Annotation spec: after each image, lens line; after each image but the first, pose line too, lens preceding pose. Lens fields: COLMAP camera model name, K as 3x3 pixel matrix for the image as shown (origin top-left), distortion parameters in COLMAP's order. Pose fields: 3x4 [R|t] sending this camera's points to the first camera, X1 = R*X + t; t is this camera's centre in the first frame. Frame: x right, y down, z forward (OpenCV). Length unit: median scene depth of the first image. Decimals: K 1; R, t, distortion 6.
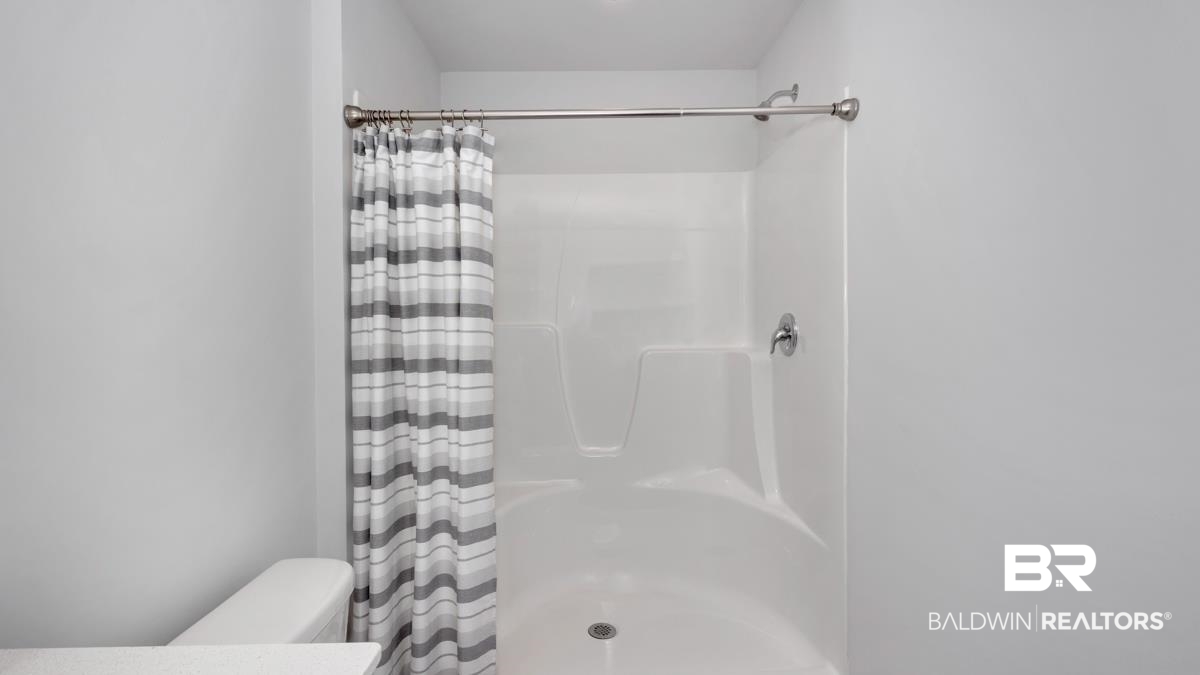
lens RADIAL K [[533.8, 0, 598.3], [0, 533.8, 330.8], [0, 0, 1]] dist [0.012559, -0.000018]
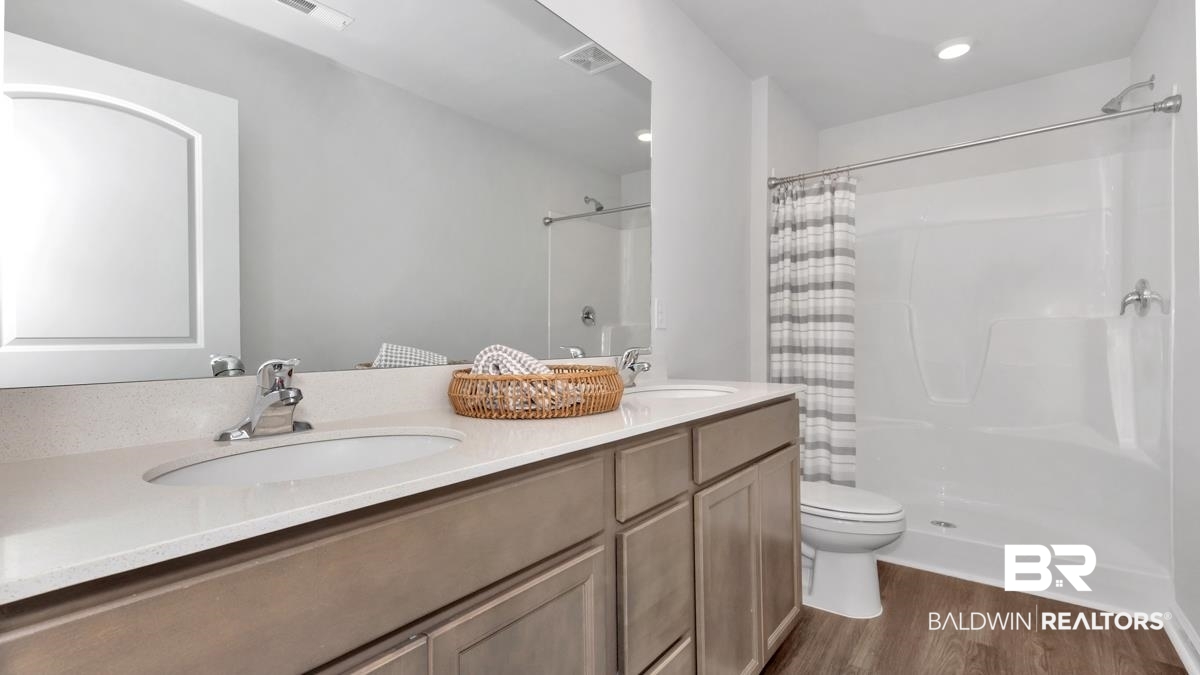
lens RADIAL K [[533.8, 0, 601.5], [0, 533.8, 339.5], [0, 0, 1]] dist [0.012559, -0.000018]
pose [[0.792789, 0.003908, -0.609484, 0.194557], [-0.010608, 0.999916, -0.007386, 0.152688], [0.609404, 0.012321, 0.792764, -0.796681]]
